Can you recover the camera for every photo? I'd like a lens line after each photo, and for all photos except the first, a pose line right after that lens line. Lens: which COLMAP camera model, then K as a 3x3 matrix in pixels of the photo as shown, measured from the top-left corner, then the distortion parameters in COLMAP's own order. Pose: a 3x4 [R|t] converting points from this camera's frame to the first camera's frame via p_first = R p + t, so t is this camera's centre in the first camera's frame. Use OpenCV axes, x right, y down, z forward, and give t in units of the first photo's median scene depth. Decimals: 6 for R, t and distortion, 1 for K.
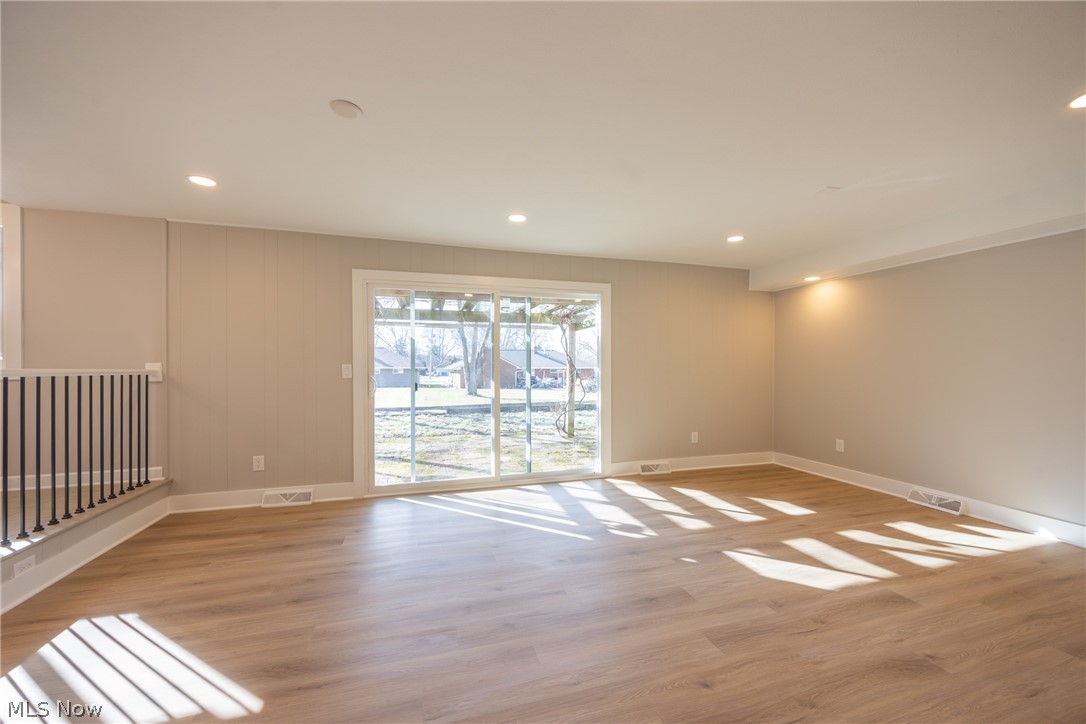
lens RADIAL K [[429.2, 0, 551.7], [0, 429.2, 365.9], [0, 0, 1]] dist [-0.000815, -0.000223]
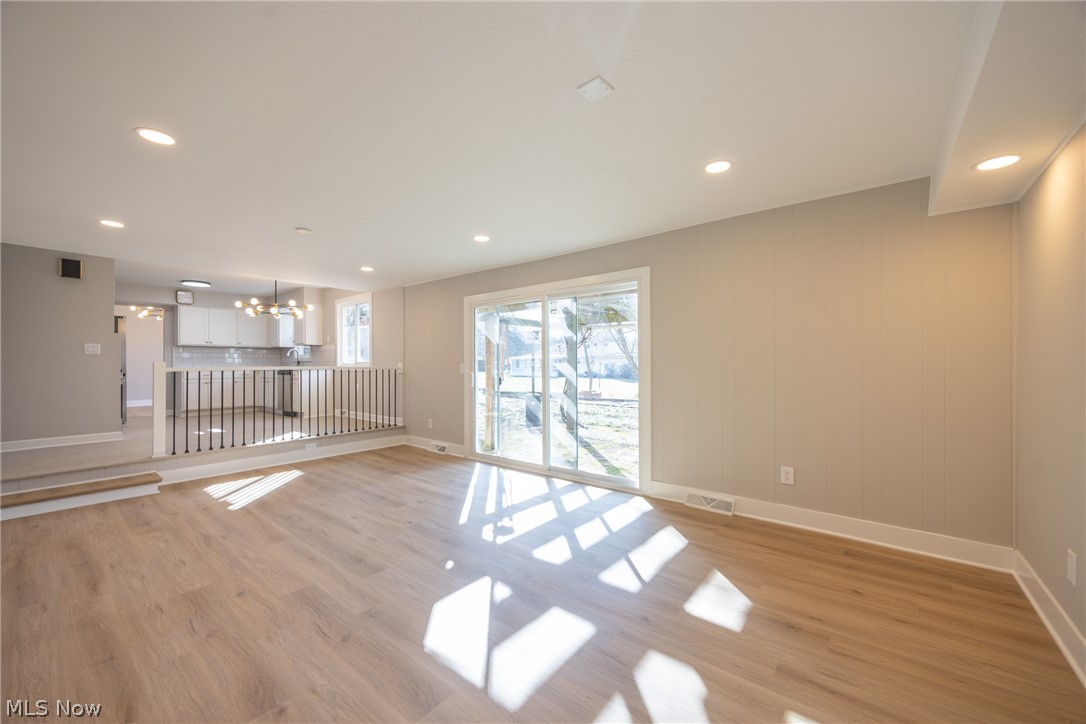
lens RADIAL K [[422.1, 0, 543.0], [0, 422.1, 362.0], [0, 0, 1]] dist [-0.003582, -0.000072]
pose [[0.541193, -0.005073, -0.840883, 0.960096], [0.004622, 0.999985, -0.003058, -0.003351], [0.840885, -0.002232, 0.541209, 0.508181]]
